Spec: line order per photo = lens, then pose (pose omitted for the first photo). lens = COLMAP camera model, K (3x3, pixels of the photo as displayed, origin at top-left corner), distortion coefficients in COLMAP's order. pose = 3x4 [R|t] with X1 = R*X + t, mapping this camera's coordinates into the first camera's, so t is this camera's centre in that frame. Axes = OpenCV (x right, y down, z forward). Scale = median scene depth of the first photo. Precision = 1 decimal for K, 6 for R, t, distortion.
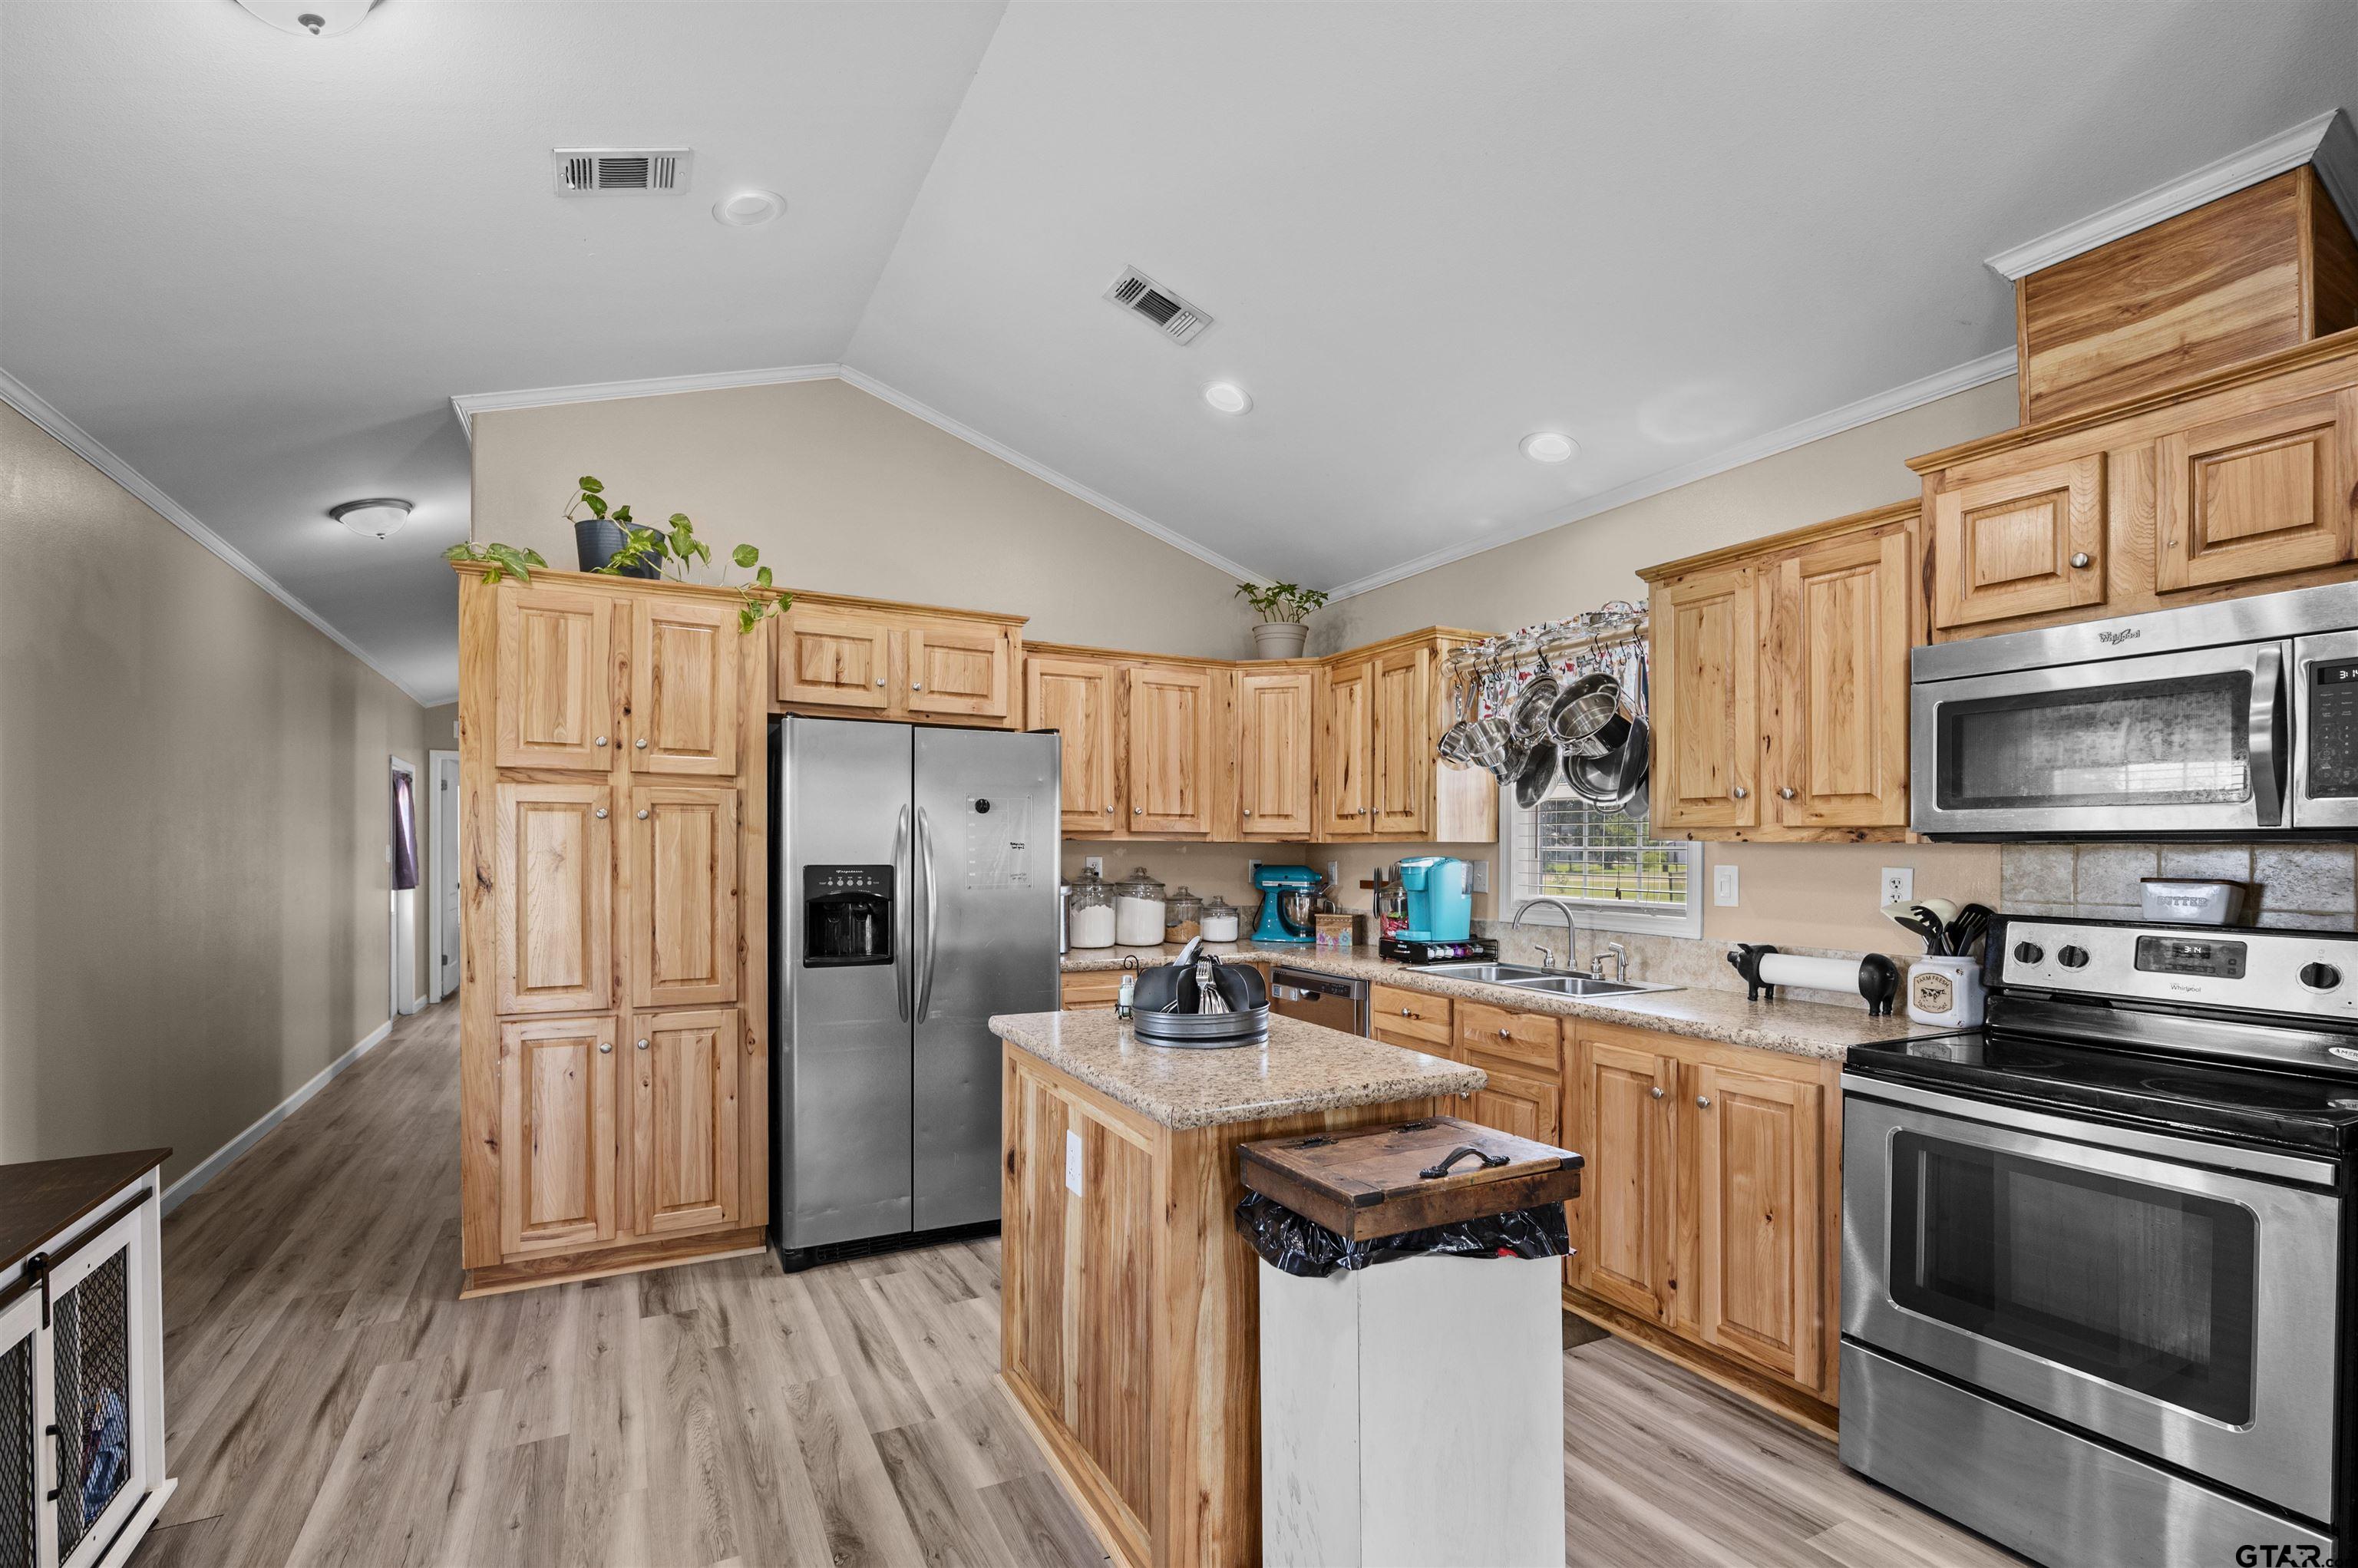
lens RADIAL K [[1057.6, 0, 1182.8], [0, 1057.6, 861.1], [0, 0, 1]] dist [-0.001692, -0.000124]
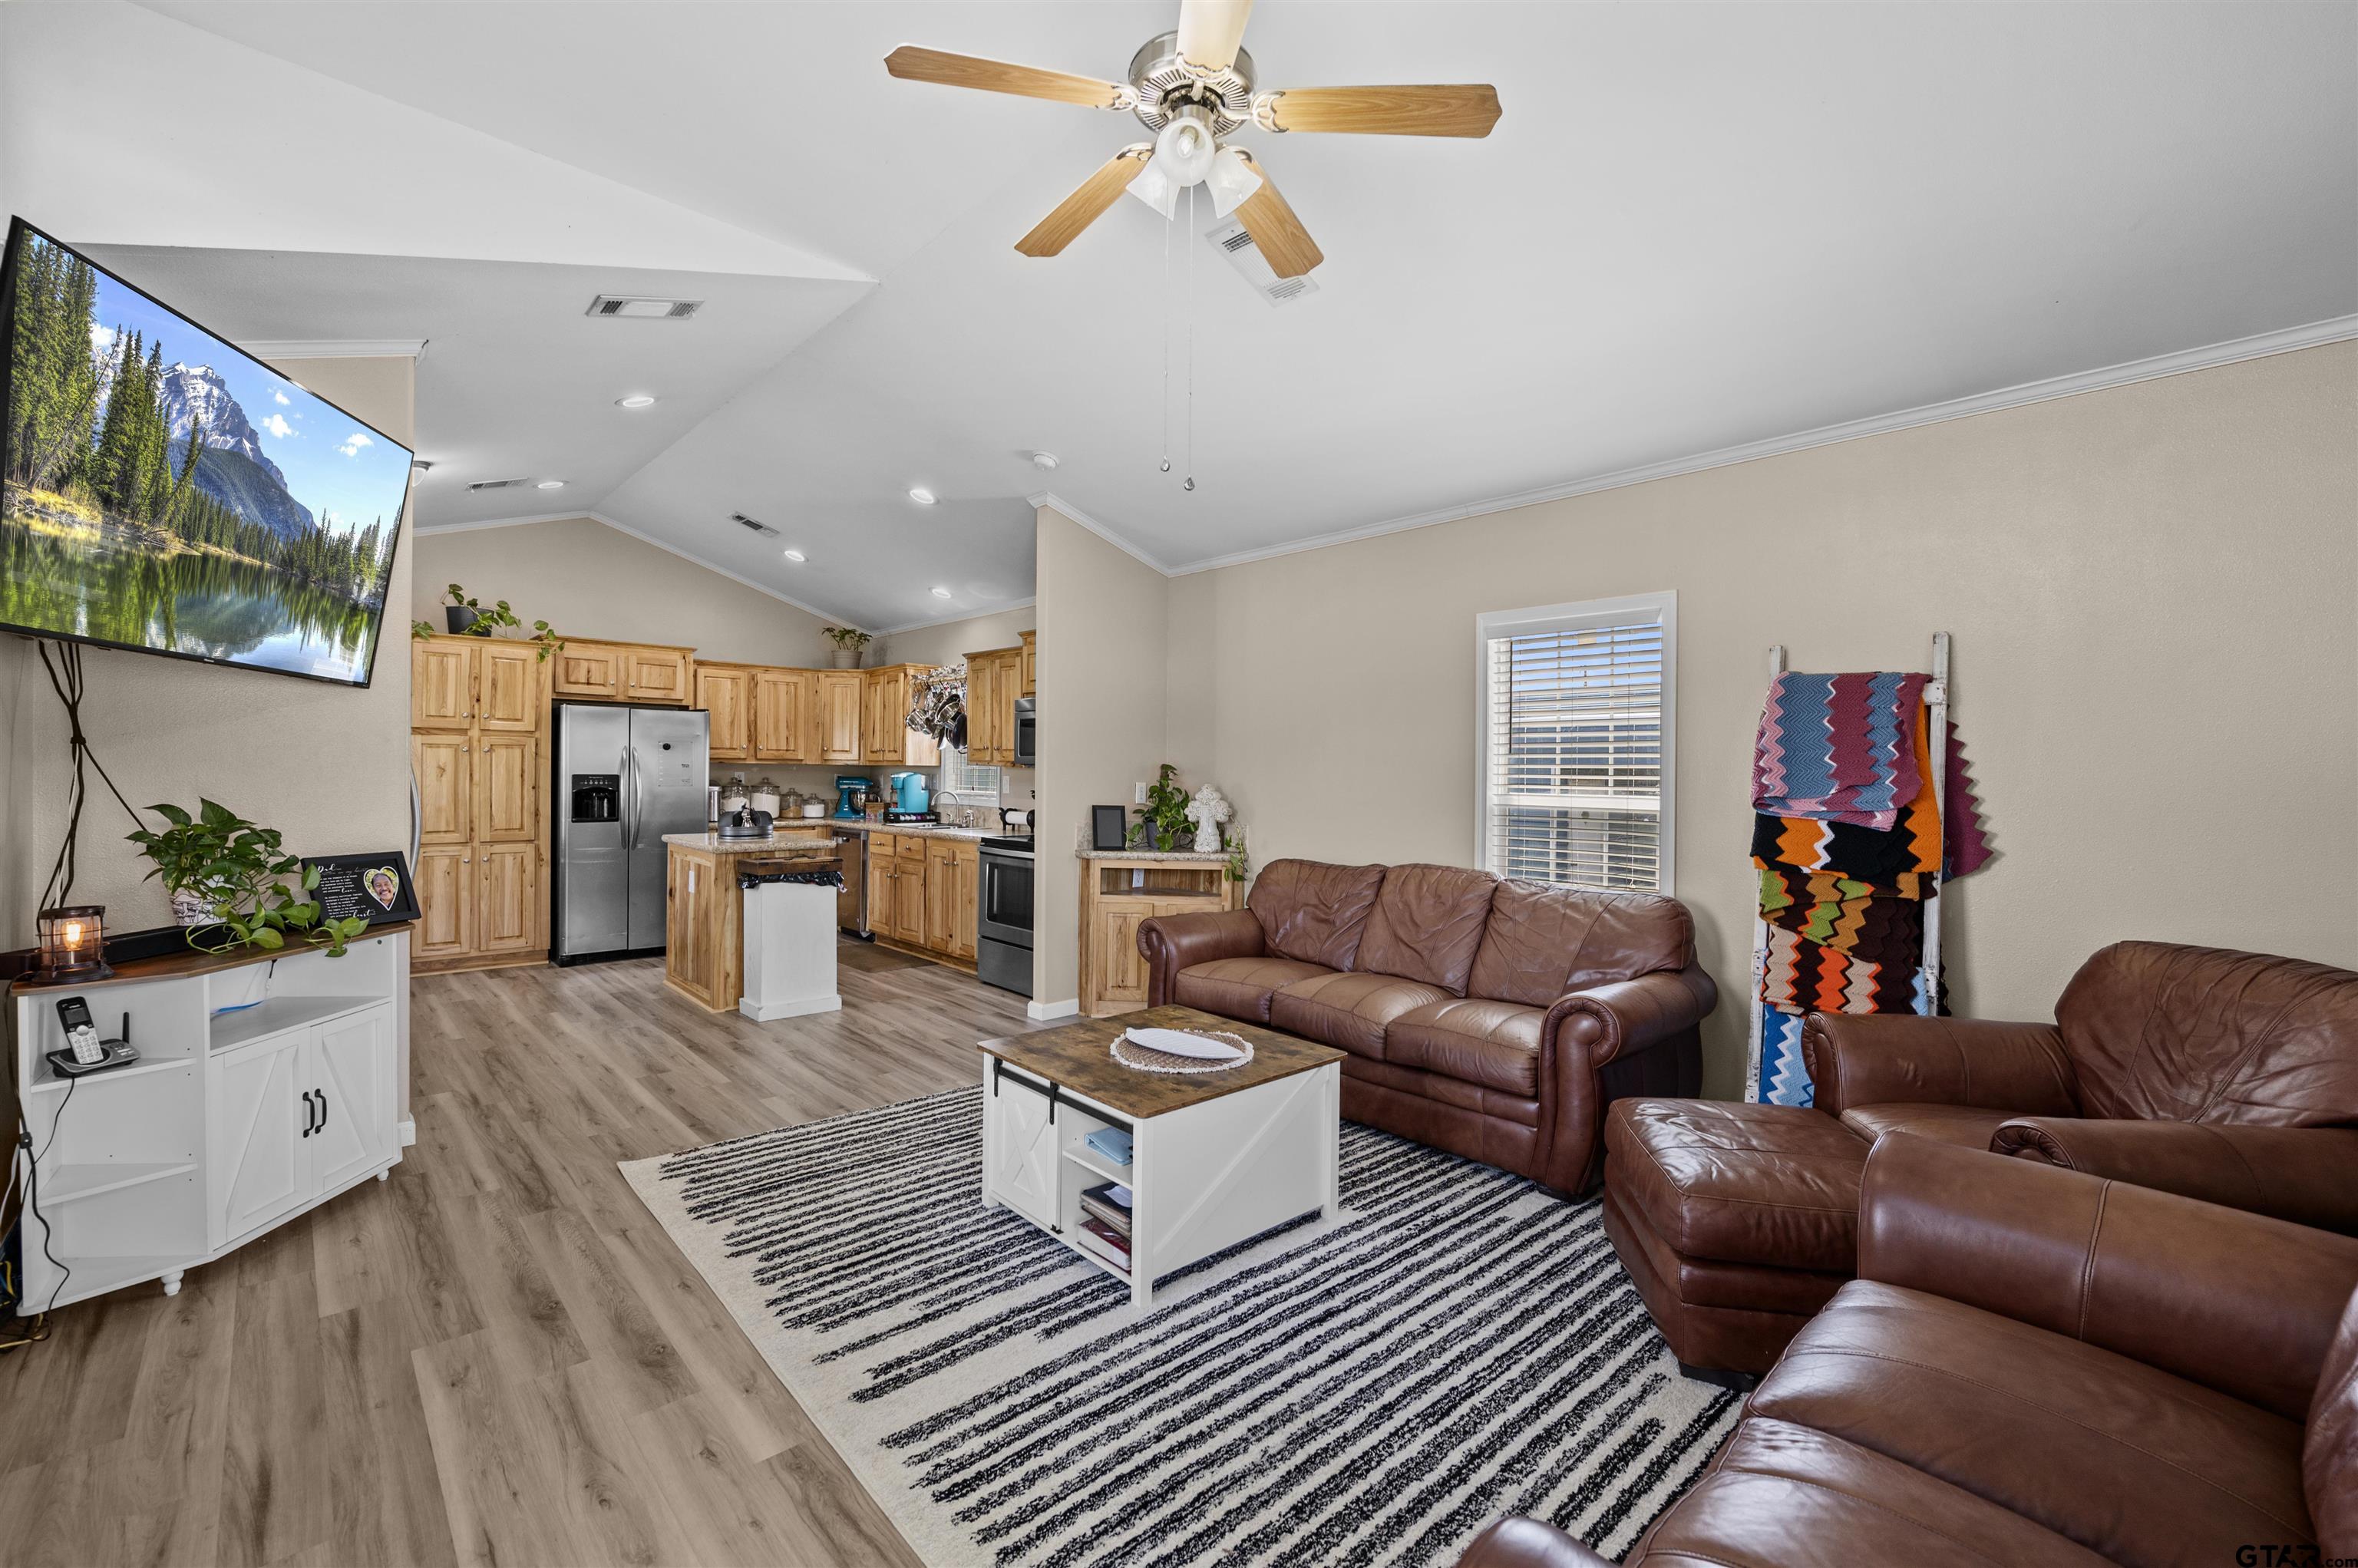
lens RADIAL K [[949.3, 0, 1179.8], [0, 949.3, 773.5], [0, 0, 1]] dist [-0.009030, 0.000102]
pose [[0.964174, 0.004402, 0.265233, 0.305922], [-0.002682, 0.999973, -0.006845, 0.011505], [-0.265255, 0.005888, 0.964160, -1.122657]]
